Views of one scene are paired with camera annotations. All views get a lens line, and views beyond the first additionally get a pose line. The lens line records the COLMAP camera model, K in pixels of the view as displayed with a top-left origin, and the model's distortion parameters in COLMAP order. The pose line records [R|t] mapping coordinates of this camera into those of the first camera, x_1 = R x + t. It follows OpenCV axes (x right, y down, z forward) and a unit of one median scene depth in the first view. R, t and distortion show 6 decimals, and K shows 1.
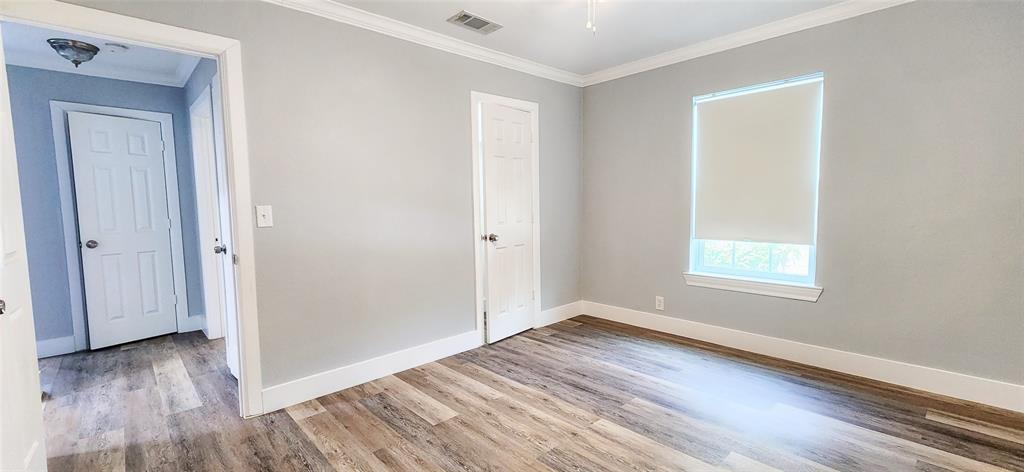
lens RADIAL K [[421.5, 0, 506.5], [0, 421.5, 238.8], [0, 0, 1]] dist [0.012707, -0.005893]
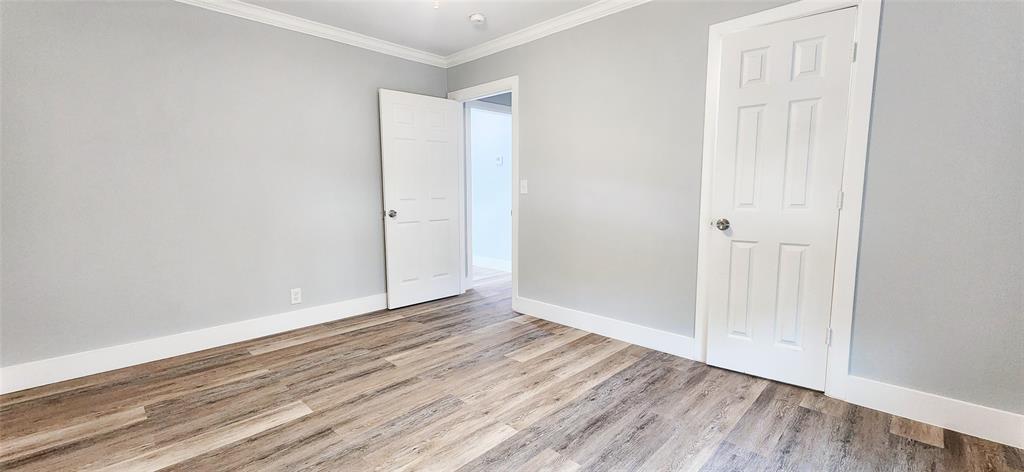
lens RADIAL K [[421.5, 0, 506.5], [0, 421.5, 238.8], [0, 0, 1]] dist [0.012707, -0.005893]
pose [[0.051415, 0.138945, -0.988964, 0.867324], [-0.077700, 0.987829, 0.134746, -0.061198], [0.995650, 0.069914, 0.061585, 0.767361]]
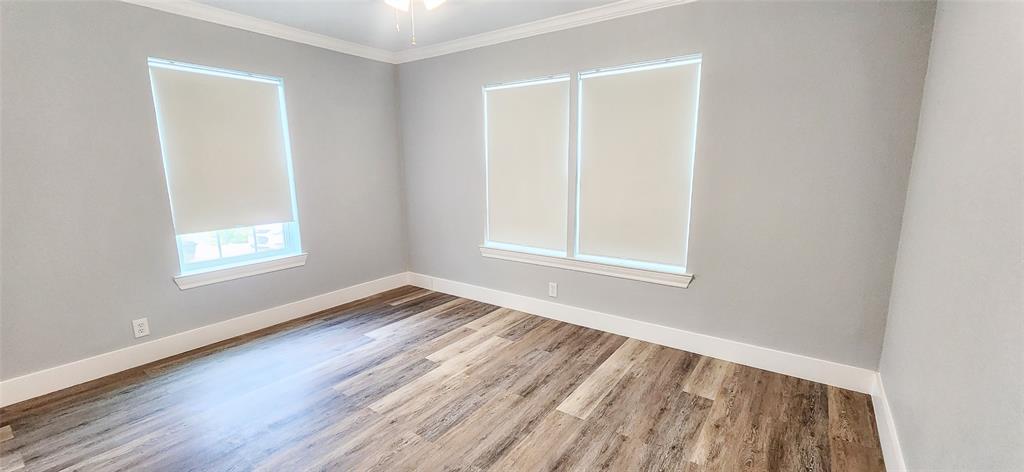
lens RADIAL K [[421.5, 0, 506.5], [0, 421.5, 238.8], [0, 0, 1]] dist [0.012707, -0.005893]
pose [[-0.201334, -0.158129, 0.966675, -0.660162], [0.088412, 0.979921, 0.178710, -0.110397], [-0.975524, 0.121446, -0.183311, 0.692327]]
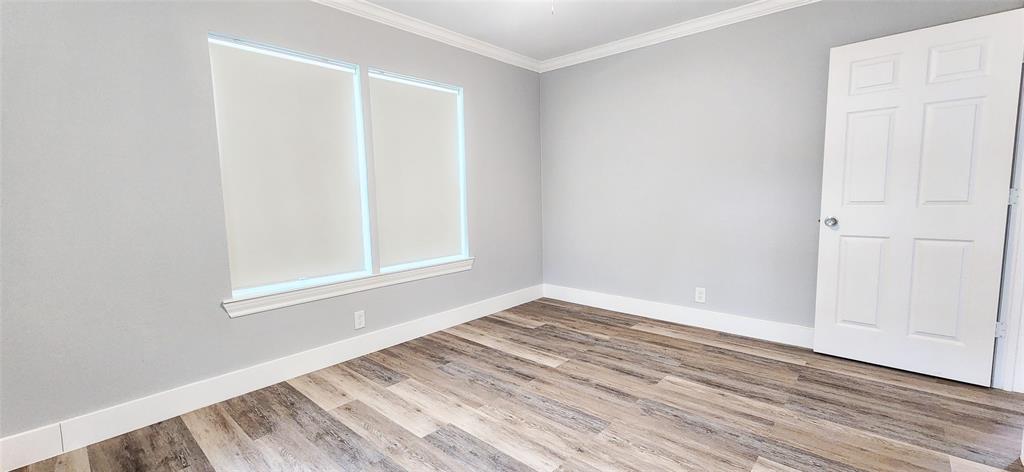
lens RADIAL K [[421.5, 0, 506.5], [0, 421.5, 238.8], [0, 0, 1]] dist [0.012707, -0.005893]
pose [[-0.995290, 0.049368, -0.083427, 0.288811], [0.032809, 0.981368, 0.189318, -0.101965], [0.091218, 0.185689, -0.978365, 1.400031]]
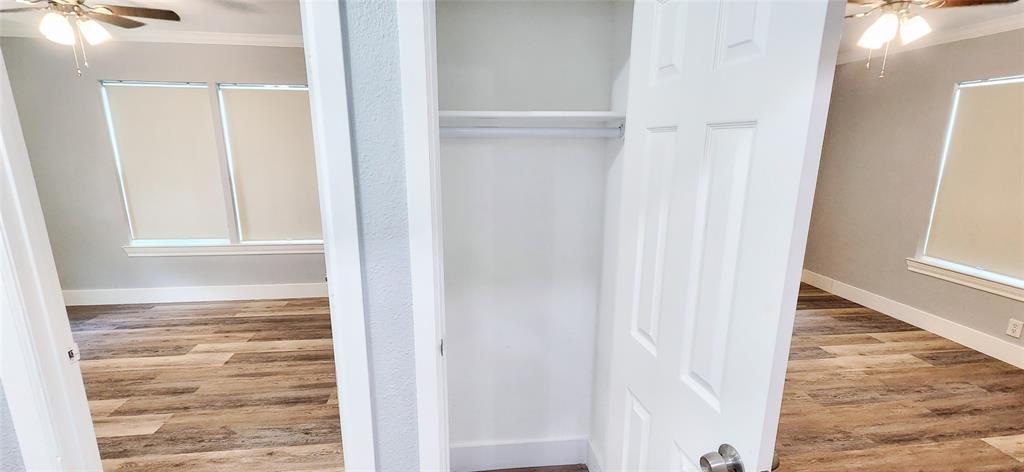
lens RADIAL K [[421.5, 0, 506.5], [0, 421.5, 238.8], [0, 0, 1]] dist [0.012707, -0.005893]
pose [[0.582869, -0.158782, 0.796902, -1.053687], [0.047997, 0.985737, 0.161301, -0.176133], [-0.811147, -0.055769, 0.582177, 0.771818]]
